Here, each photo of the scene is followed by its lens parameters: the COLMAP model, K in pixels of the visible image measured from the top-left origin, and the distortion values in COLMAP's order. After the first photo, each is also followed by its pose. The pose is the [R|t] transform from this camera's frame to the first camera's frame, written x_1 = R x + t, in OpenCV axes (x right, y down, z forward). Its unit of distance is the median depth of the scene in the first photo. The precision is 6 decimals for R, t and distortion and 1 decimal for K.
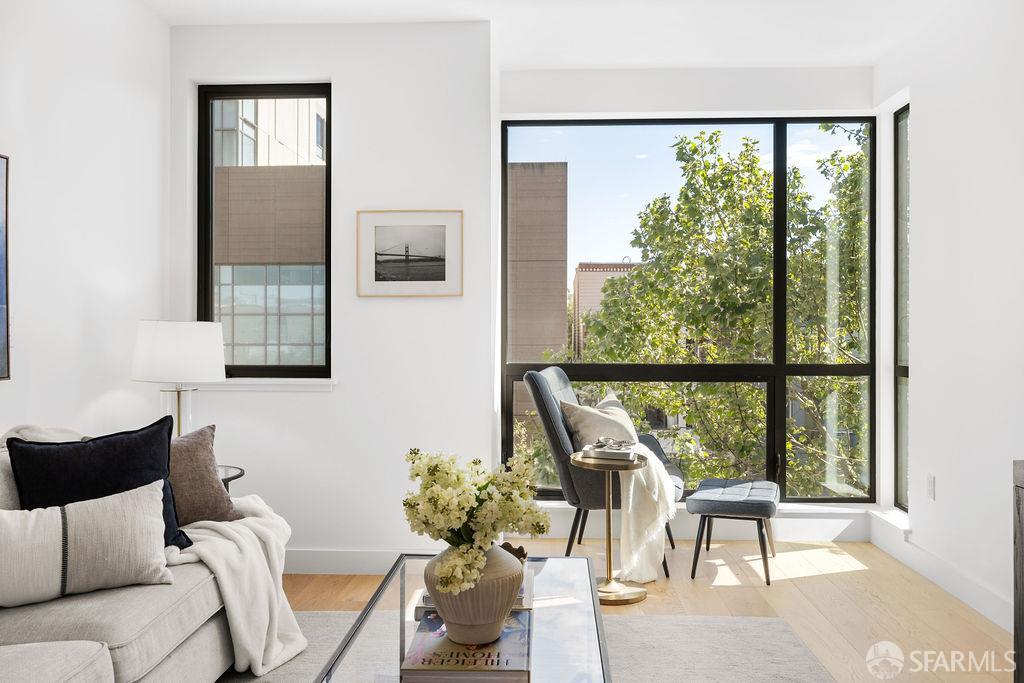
lens RADIAL K [[798.5, 0, 513.0], [0, 798.5, 334.3], [0, 0, 1]] dist [-0.003295, -0.001566]
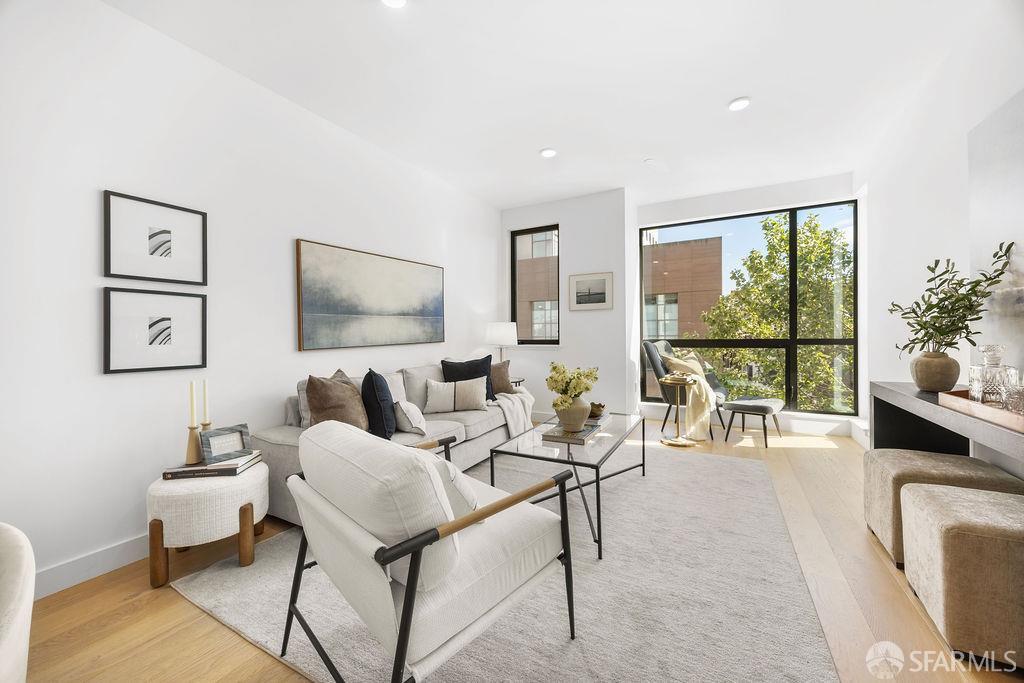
lens RADIAL K [[393.4, 0, 511.7], [0, 393.4, 332.7], [0, 0, 1]] dist [-0.002785, 0.000135]
pose [[0.897325, -0.012696, -0.441187, 0.173495], [0.012005, 0.999918, -0.004358, 0.022121], [0.441206, -0.001386, 0.897405, -0.147271]]
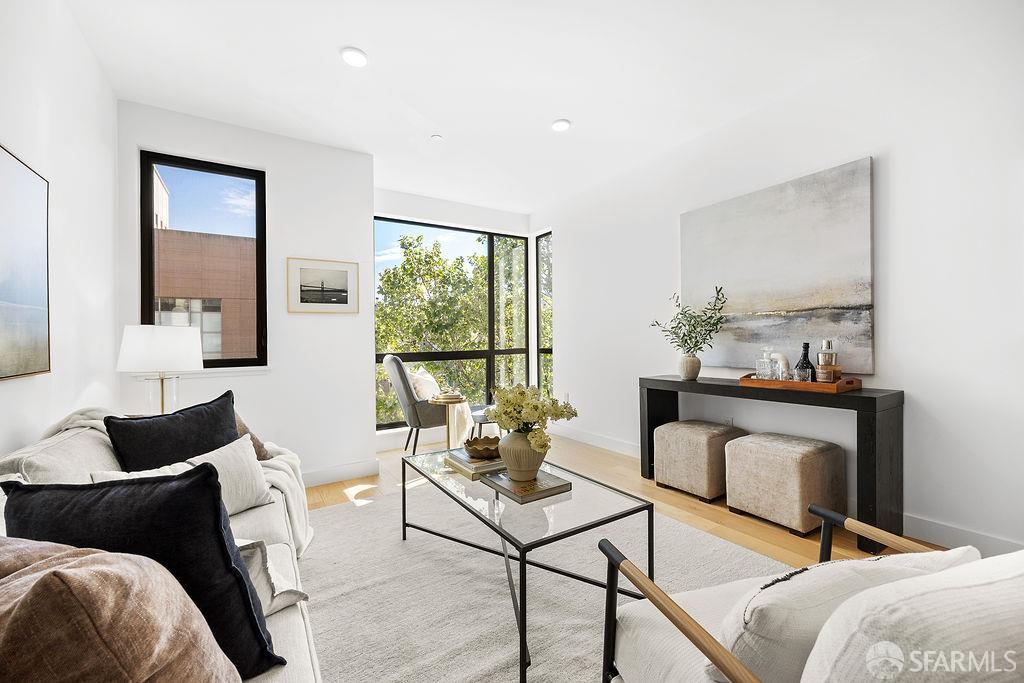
lens RADIAL K [[417.1, 0, 506.9], [0, 417.1, 339.2], [0, 0, 1]] dist [0.018818, 0.000163]
pose [[0.826076, -0.015748, 0.563339, -0.306452], [0.022385, 0.999738, -0.004878, 0.019027], [-0.563114, 0.016640, 0.826212, 0.082272]]
